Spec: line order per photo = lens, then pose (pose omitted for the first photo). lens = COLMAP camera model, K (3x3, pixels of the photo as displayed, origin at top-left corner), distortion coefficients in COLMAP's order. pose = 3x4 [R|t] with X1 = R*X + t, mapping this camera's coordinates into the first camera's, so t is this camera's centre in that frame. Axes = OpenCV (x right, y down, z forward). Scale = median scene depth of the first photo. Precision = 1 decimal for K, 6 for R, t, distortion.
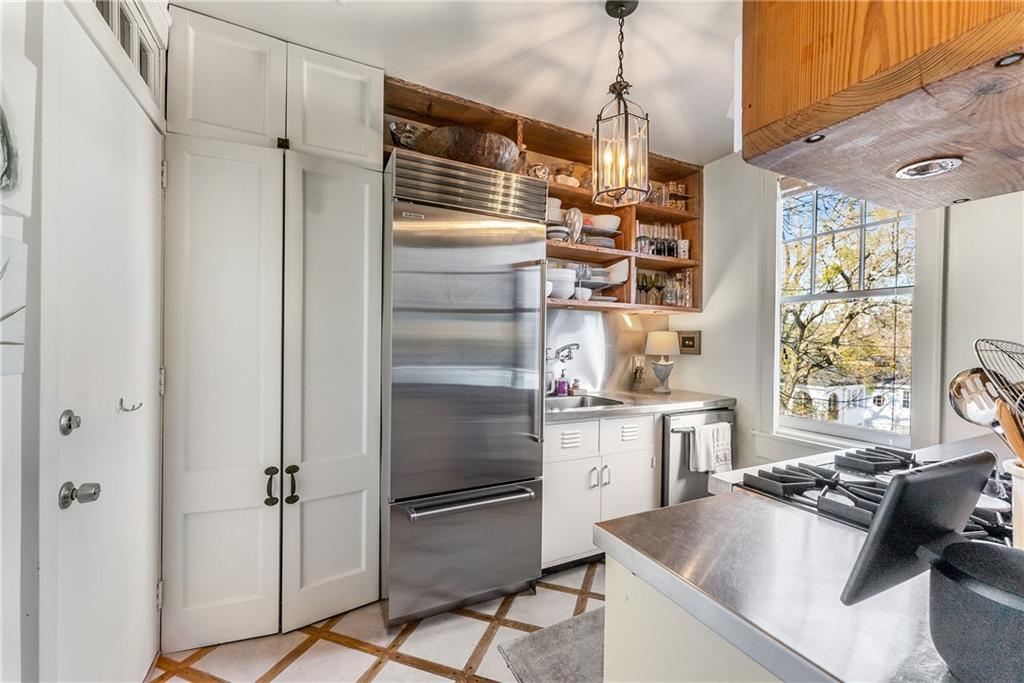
lens RADIAL K [[415.3, 0, 509.5], [0, 415.3, 341.7], [0, 0, 1]] dist [0.001057, -0.000258]
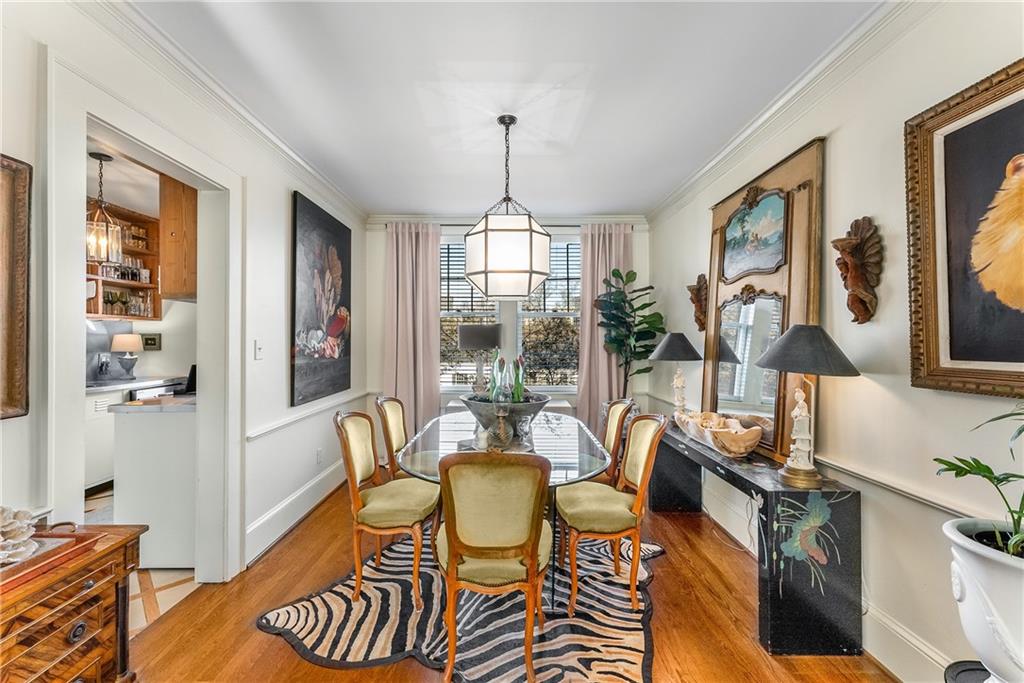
lens RADIAL K [[415.3, 0, 504.5], [0, 415.3, 338.2], [0, 0, 1]] dist [0.001057, -0.000258]
pose [[0.448771, -0.009729, 0.893594, -0.299302], [0.017792, 0.999840, 0.001951, 0.008168], [-0.893470, 0.015023, 0.448872, -0.727260]]
